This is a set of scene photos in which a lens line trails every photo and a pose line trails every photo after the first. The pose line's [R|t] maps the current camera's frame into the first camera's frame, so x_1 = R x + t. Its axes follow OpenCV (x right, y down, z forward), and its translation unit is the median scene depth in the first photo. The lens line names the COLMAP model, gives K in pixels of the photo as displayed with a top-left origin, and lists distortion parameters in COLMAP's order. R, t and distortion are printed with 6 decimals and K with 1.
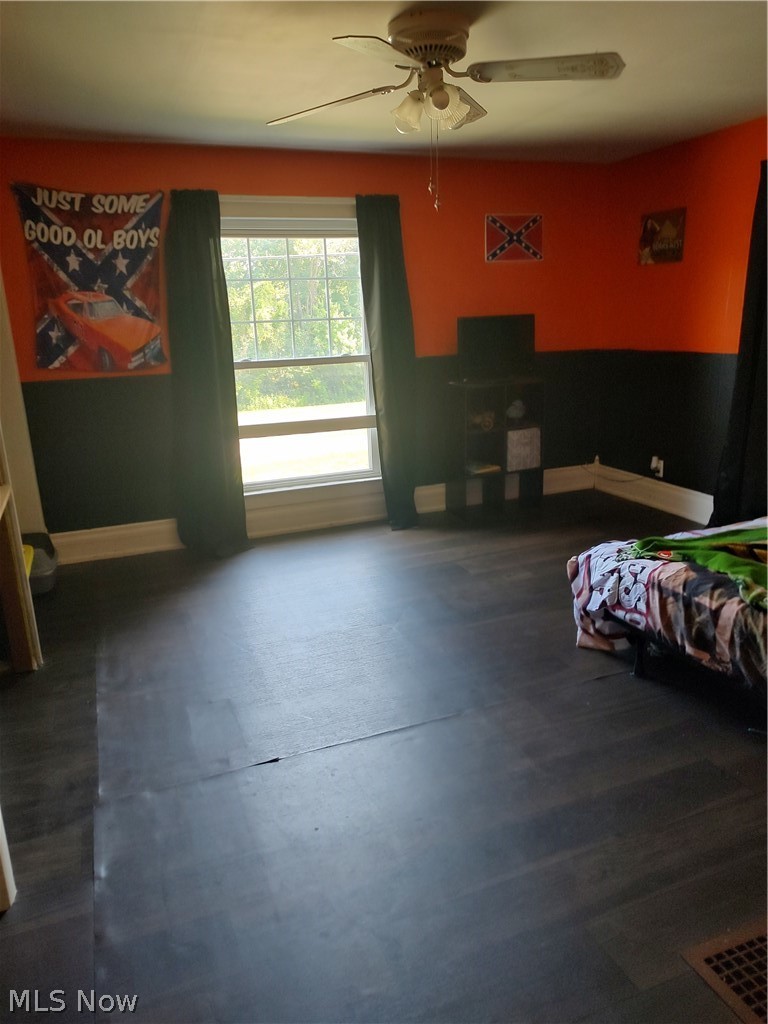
lens RADIAL K [[747.3, 0, 384.0], [0, 747.3, 512.0], [0, 0, 1]] dist [0.022141, -0.025050]
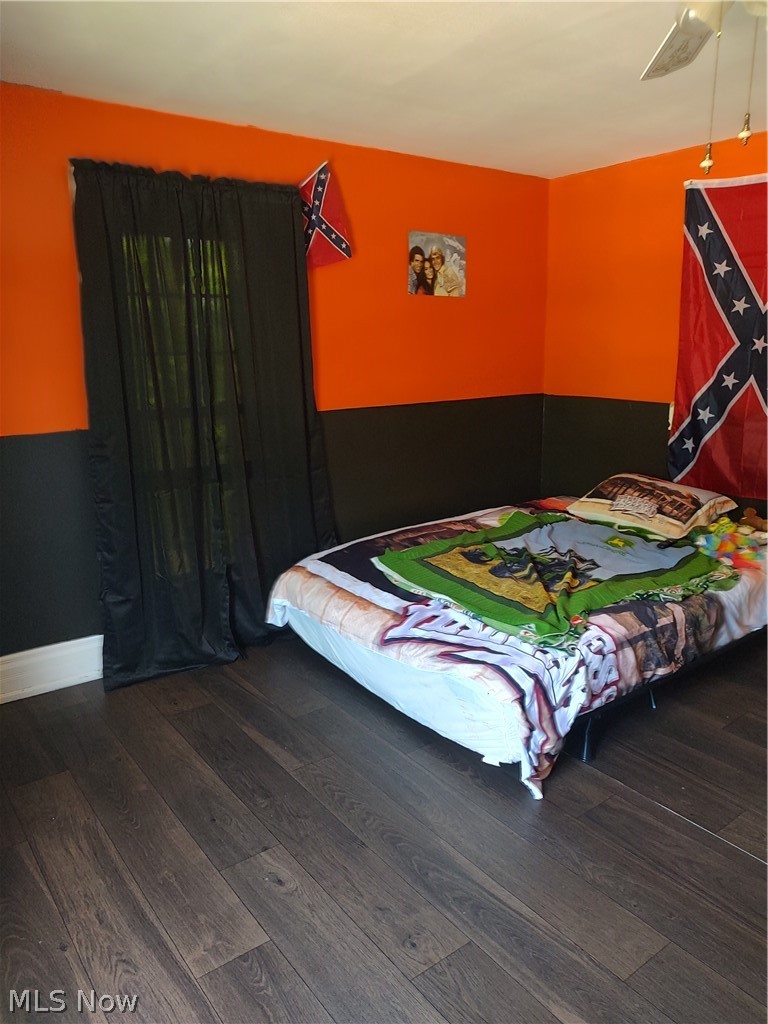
lens RADIAL K [[747.3, 0, 384.0], [0, 747.3, 512.0], [0, 0, 1]] dist [0.022141, -0.025050]
pose [[-0.258221, -0.171622, 0.950720, -0.413100], [0.273028, 0.931013, 0.242220, -0.354434], [-0.926703, 0.322119, -0.193549, 1.362587]]
